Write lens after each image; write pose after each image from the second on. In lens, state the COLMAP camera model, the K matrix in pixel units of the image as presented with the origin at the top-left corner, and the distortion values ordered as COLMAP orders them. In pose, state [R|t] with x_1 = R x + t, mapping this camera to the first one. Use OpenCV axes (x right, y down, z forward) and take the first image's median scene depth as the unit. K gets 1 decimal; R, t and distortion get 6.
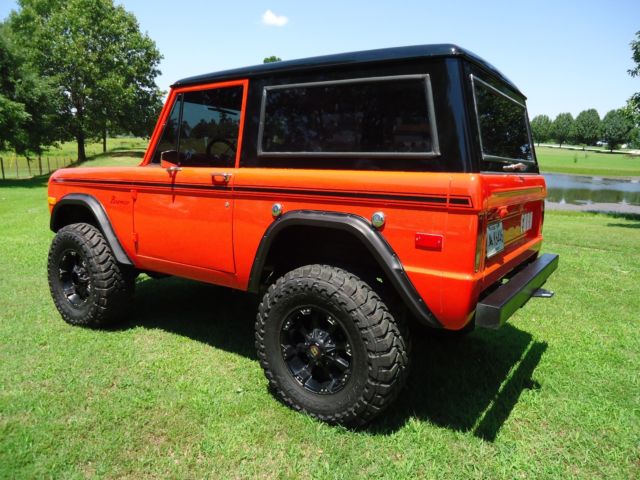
lens RADIAL K [[460.8, 0, 321.7], [0, 460.8, 239.1], [0, 0, 1]] dist [-0.011771, 0.009090]
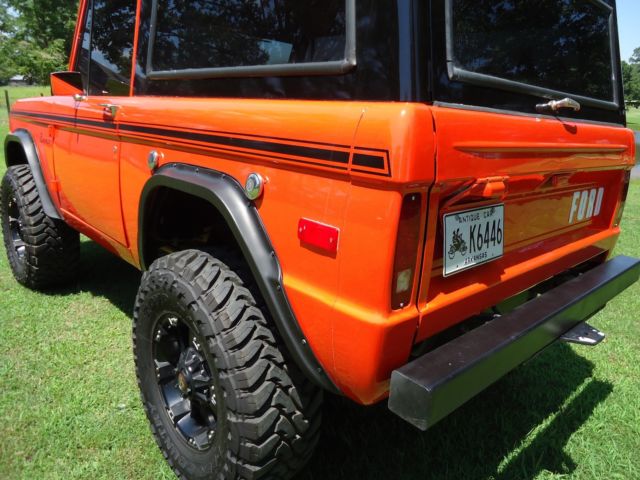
lens RADIAL K [[460.8, 0, 321.8], [0, 460.8, 237.5], [0, 0, 1]] dist [-0.011771, 0.009090]
pose [[0.976377, 0.087415, -0.197600, 0.274731], [-0.068032, 0.992368, 0.102850, -0.038250], [0.205083, -0.086977, 0.974872, 0.403315]]
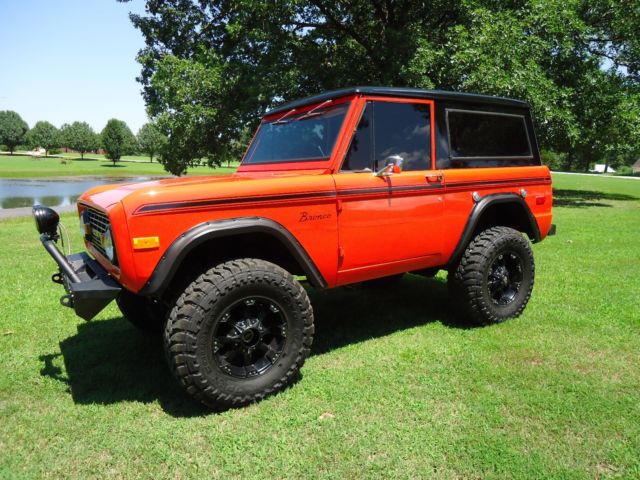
lens RADIAL K [[460.8, 0, 324.9], [0, 460.8, 242.7], [0, 0, 1]] dist [-0.011771, 0.009090]
pose [[0.386600, -0.178089, 0.904889, -1.617844], [0.174796, 0.977543, 0.117709, -0.176552], [-0.905531, 0.112665, 0.409048, 0.855347]]
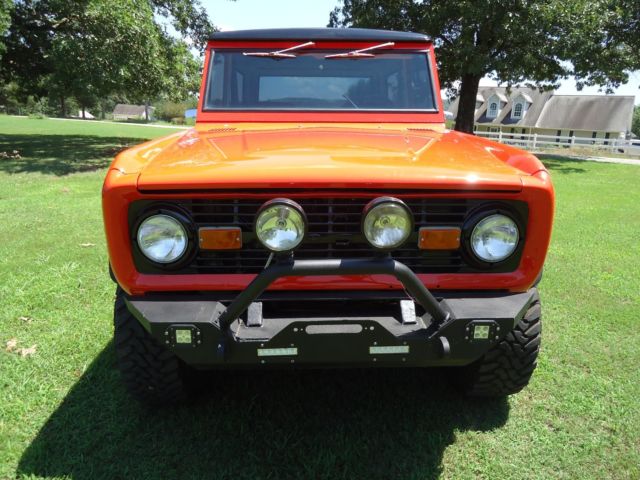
lens RADIAL K [[460.8, 0, 317.4], [0, 460.8, 238.5], [0, 0, 1]] dist [-0.011771, 0.009090]
pose [[-0.574610, -0.247683, 0.780049, -1.275736], [0.101890, 0.924043, 0.368460, -0.406164], [-0.812060, 0.291200, -0.505728, 2.213852]]
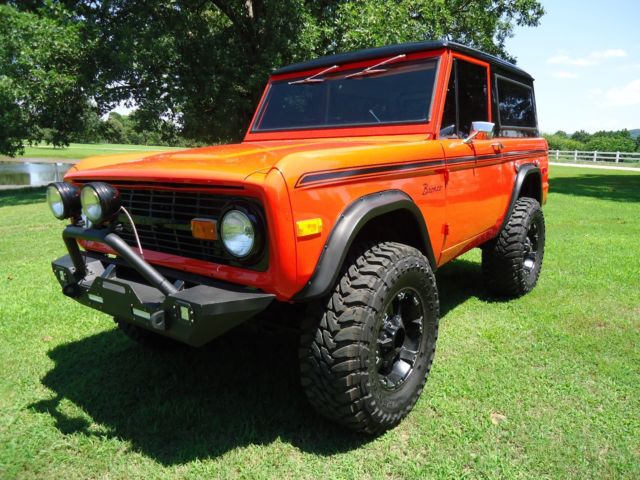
lens RADIAL K [[460.8, 0, 322.4], [0, 460.8, 241.5], [0, 0, 1]] dist [-0.011771, 0.009090]
pose [[0.067321, -0.223981, 0.972266, -1.566424], [0.177485, 0.961622, 0.209240, -0.246516], [-0.981818, 0.158477, 0.104491, 1.478663]]
